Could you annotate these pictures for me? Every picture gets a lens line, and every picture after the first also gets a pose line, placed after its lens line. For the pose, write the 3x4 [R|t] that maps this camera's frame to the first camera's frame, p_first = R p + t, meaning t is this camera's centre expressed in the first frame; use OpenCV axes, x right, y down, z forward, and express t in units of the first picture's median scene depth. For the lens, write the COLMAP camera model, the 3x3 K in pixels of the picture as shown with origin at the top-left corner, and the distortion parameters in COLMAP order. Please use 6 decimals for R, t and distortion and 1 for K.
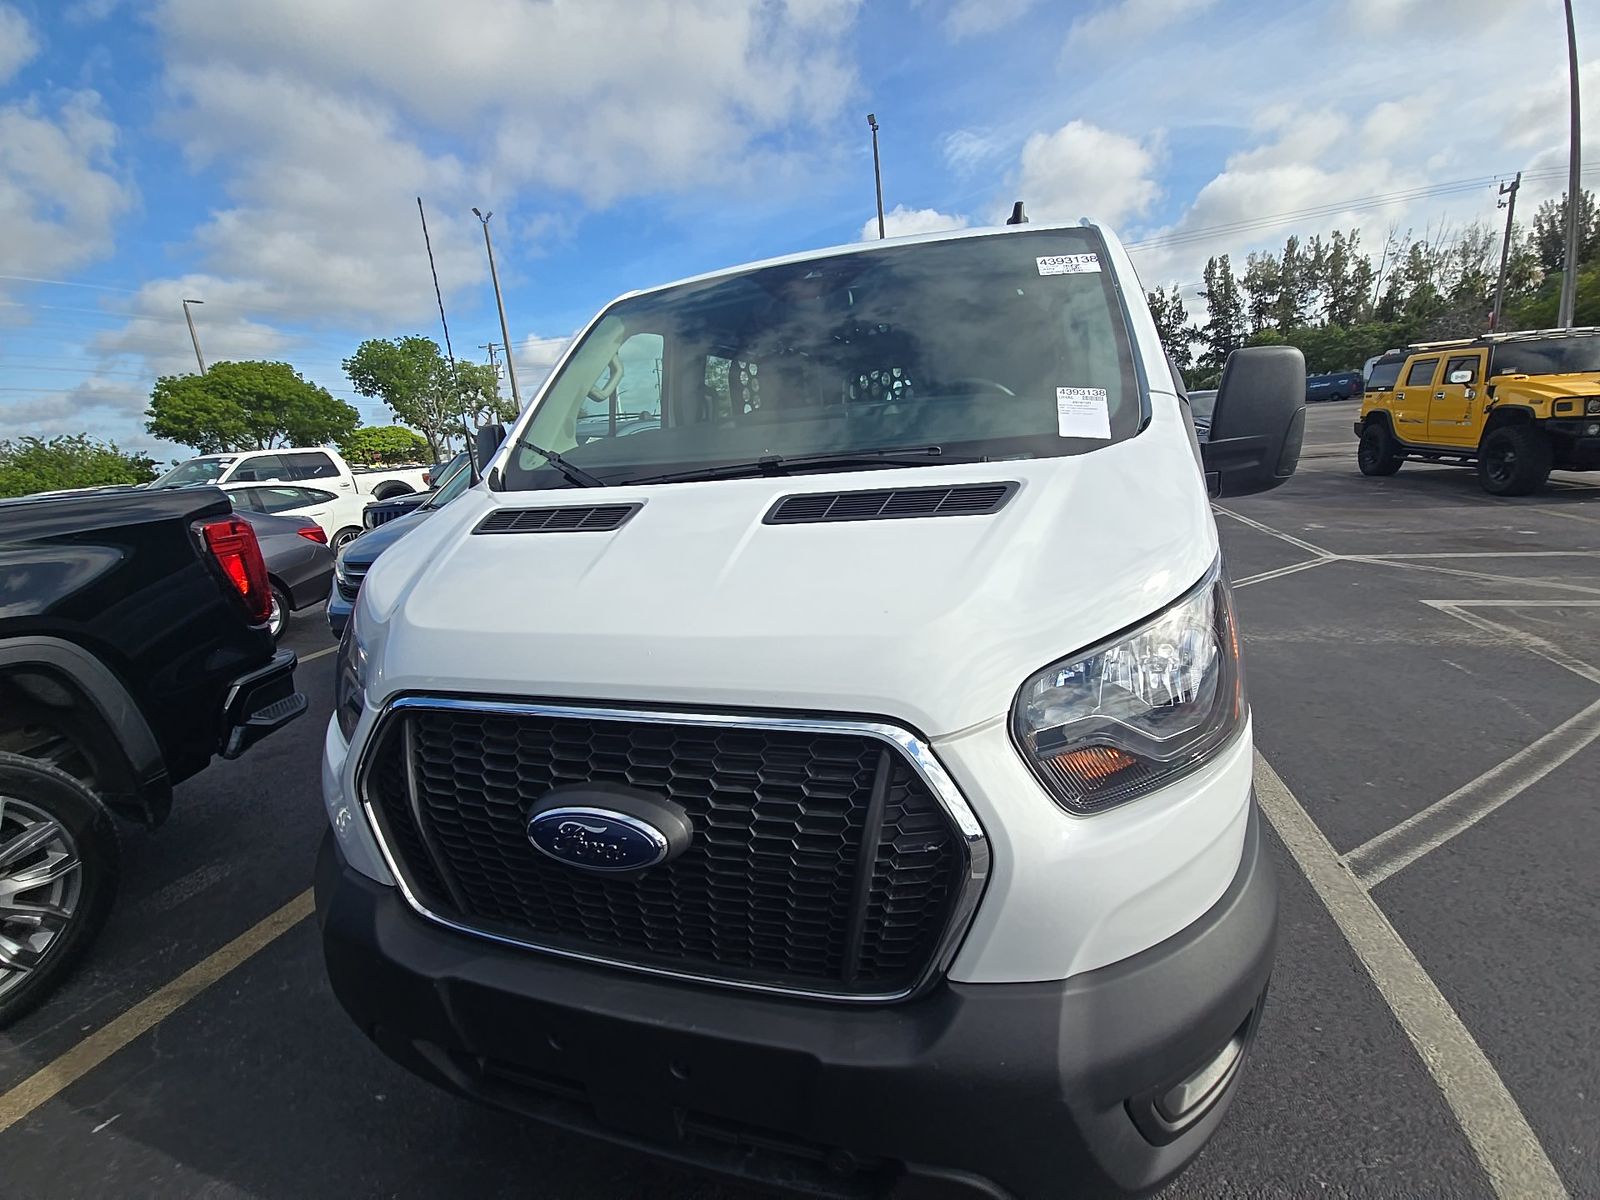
lens RADIAL K [[636.0, 0, 801.7], [0, 636.0, 607.1], [0, 0, 1]] dist [0.027664, -0.015297]
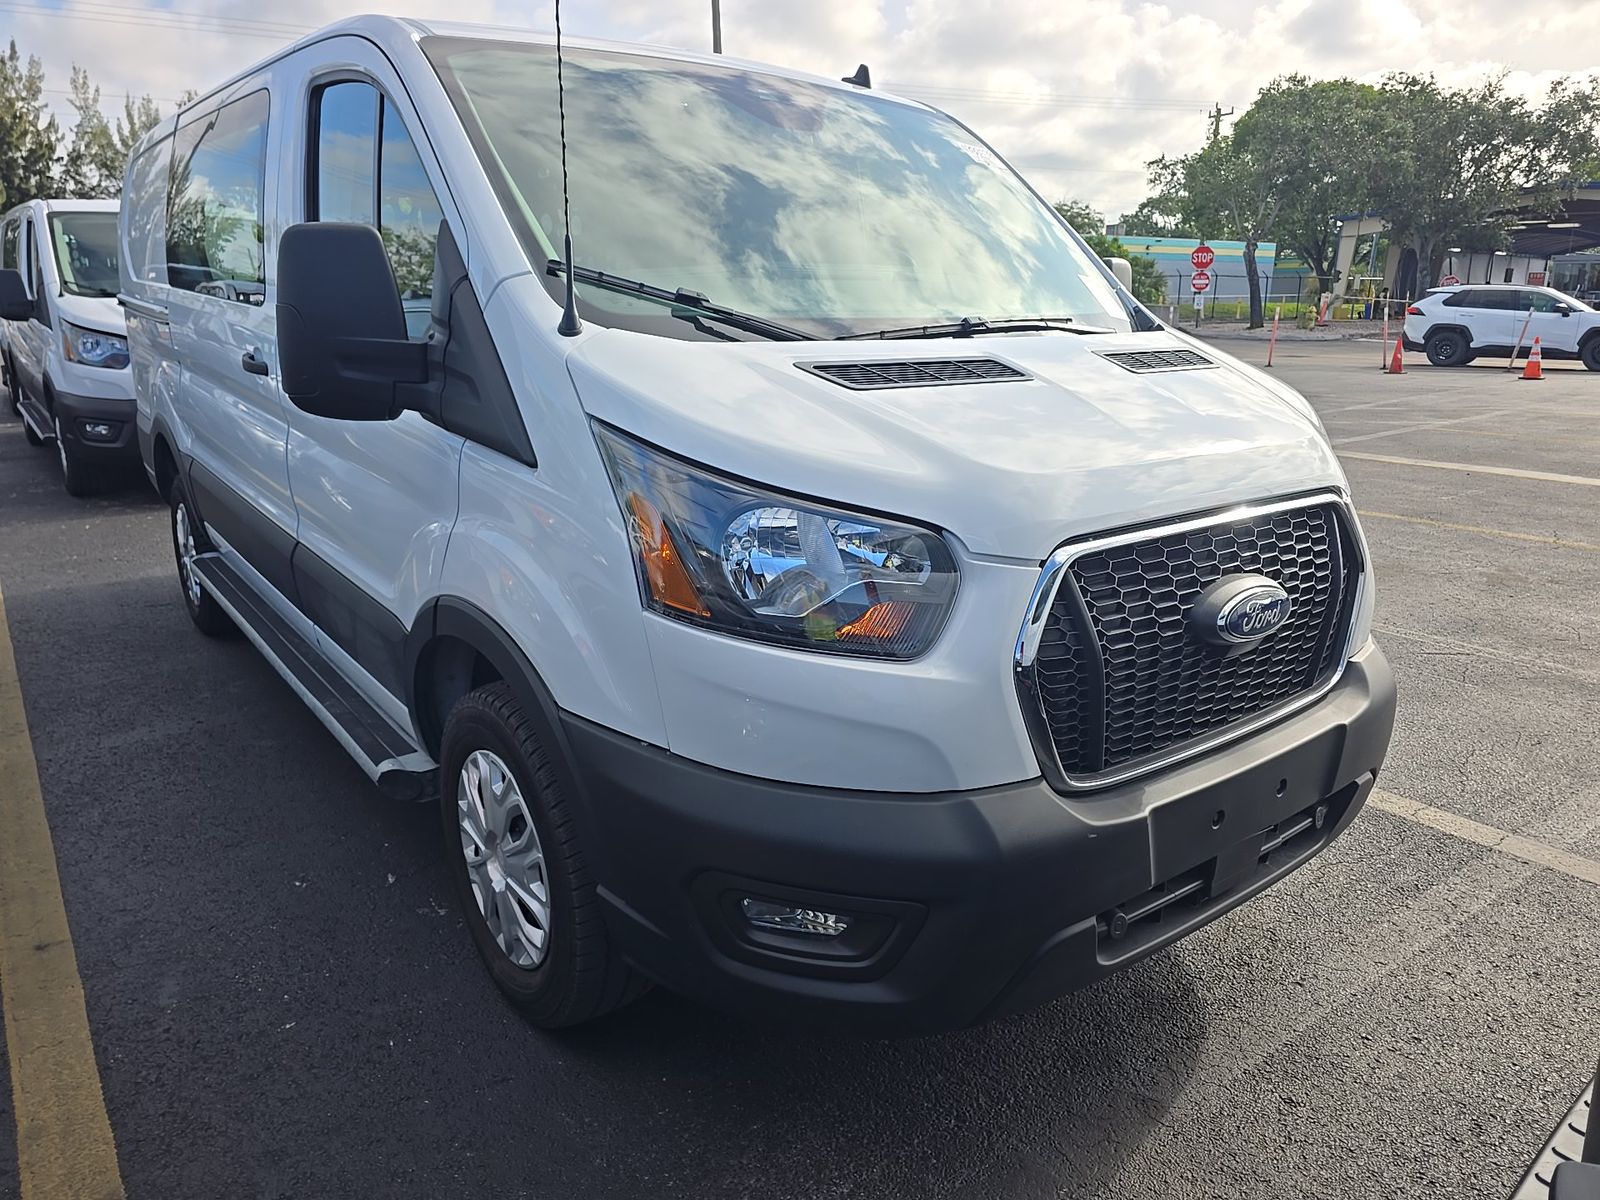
lens RADIAL K [[1061.2, 0, 800.0], [0, 1061.2, 600.0], [0, 0, 1]] dist [0.073134, -0.075088]
pose [[0.584102, -0.146557, 0.798339, -0.979244], [0.159317, 0.985132, 0.064285, 0.024292], [-0.795891, 0.089640, 0.598767, 0.180061]]
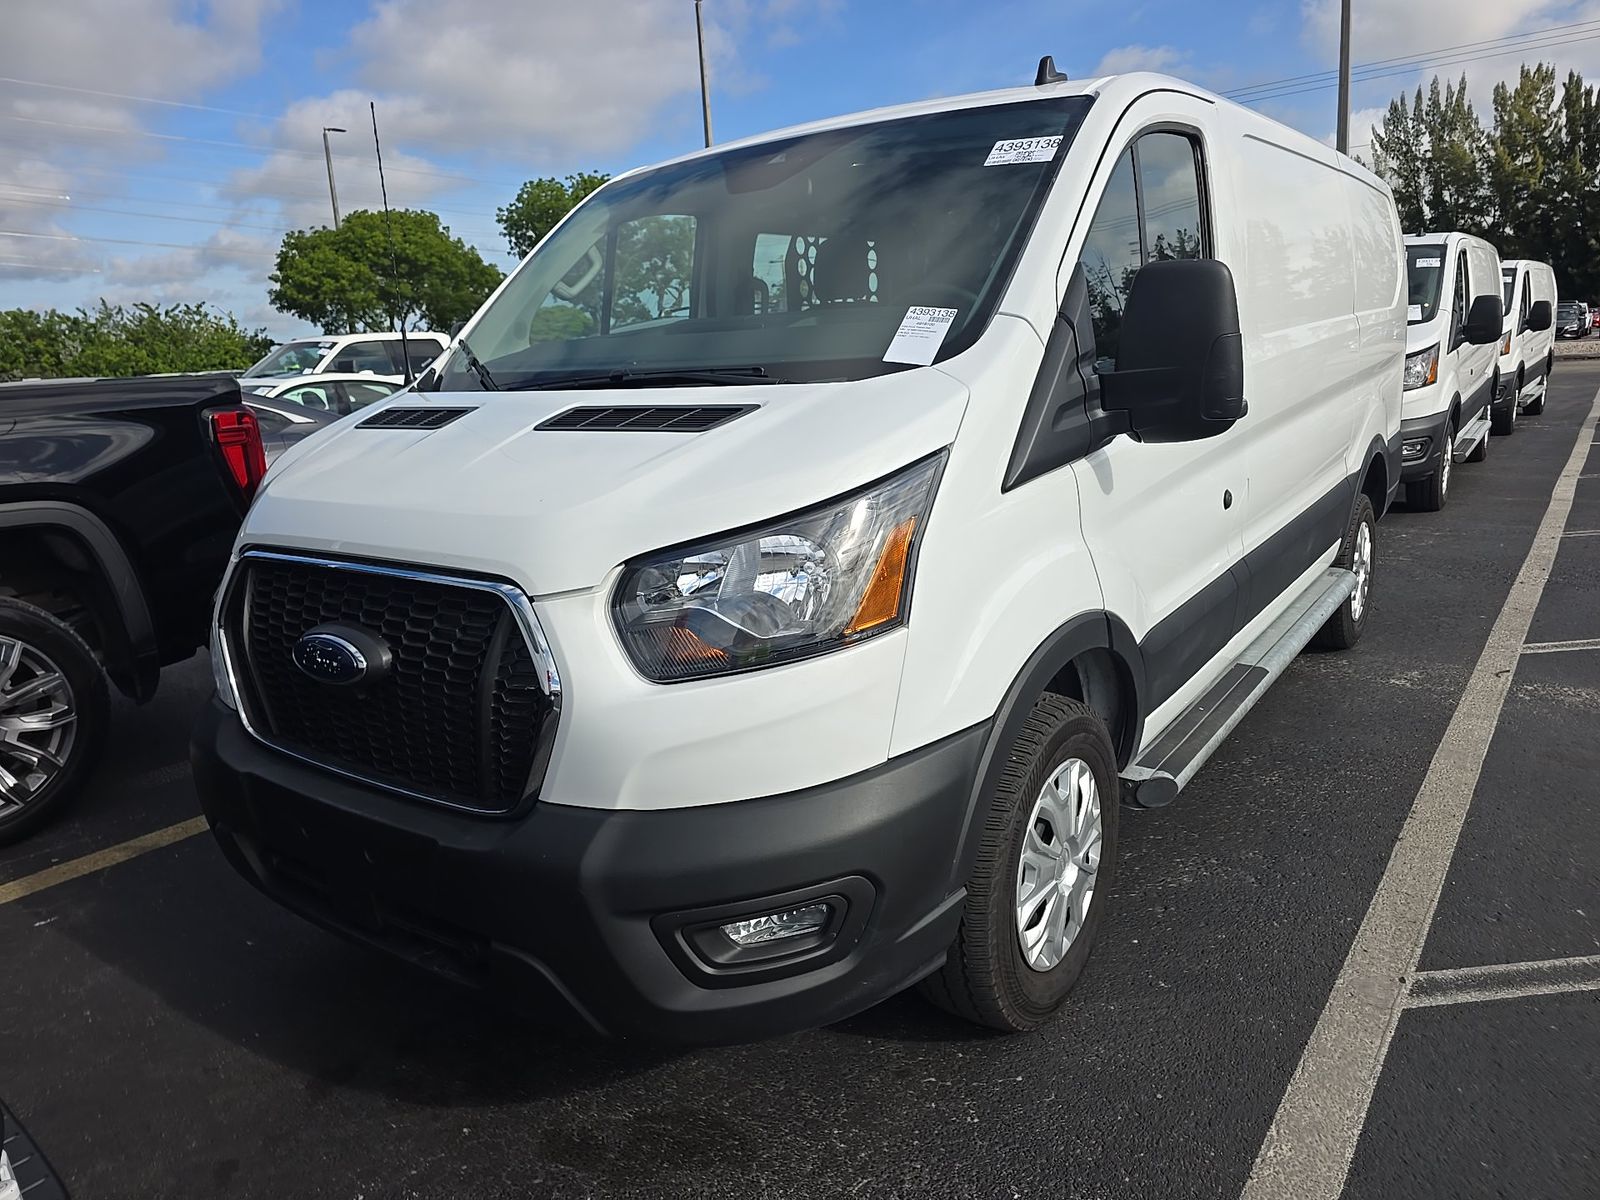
lens RADIAL K [[1061.2, 0, 800.0], [0, 1061.2, 600.0], [0, 0, 1]] dist [0.073134, -0.075088]
pose [[0.943936, 0.106636, -0.312432, 0.488745], [-0.110356, 0.993875, 0.005806, 0.050706], [0.311137, 0.028998, 0.949922, -0.300361]]
